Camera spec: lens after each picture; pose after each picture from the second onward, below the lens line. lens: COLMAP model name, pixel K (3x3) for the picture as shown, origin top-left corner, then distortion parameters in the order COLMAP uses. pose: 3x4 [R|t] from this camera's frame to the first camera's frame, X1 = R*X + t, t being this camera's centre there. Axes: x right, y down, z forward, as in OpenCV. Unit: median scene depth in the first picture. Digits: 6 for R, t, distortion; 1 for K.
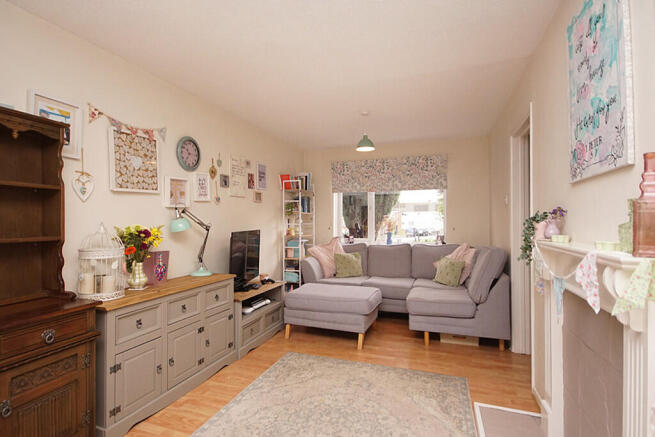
lens RADIAL K [[339.6, 0, 327.5], [0, 339.6, 218.5], [0, 0, 1]] dist [0.001128, 0.000252]
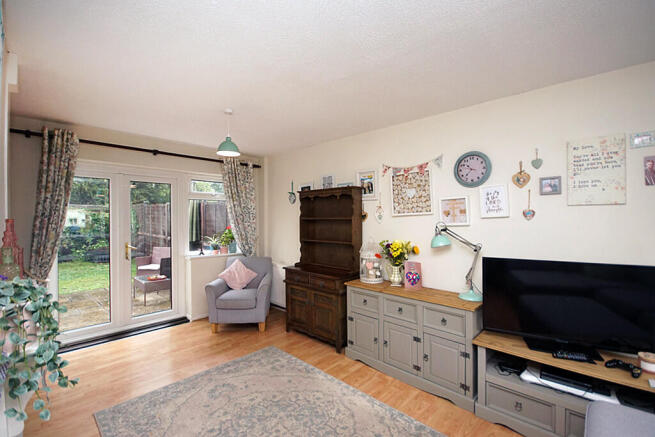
lens RADIAL K [[290.3, 0, 327.5], [0, 290.3, 218.5], [0, 0, 1]] dist [-0.000731, -0.000325]
pose [[-0.428681, 0.008323, -0.903418, 0.591781], [0.012066, 0.999921, 0.003487, -0.068646], [0.903375, -0.009405, -0.428747, 1.139524]]
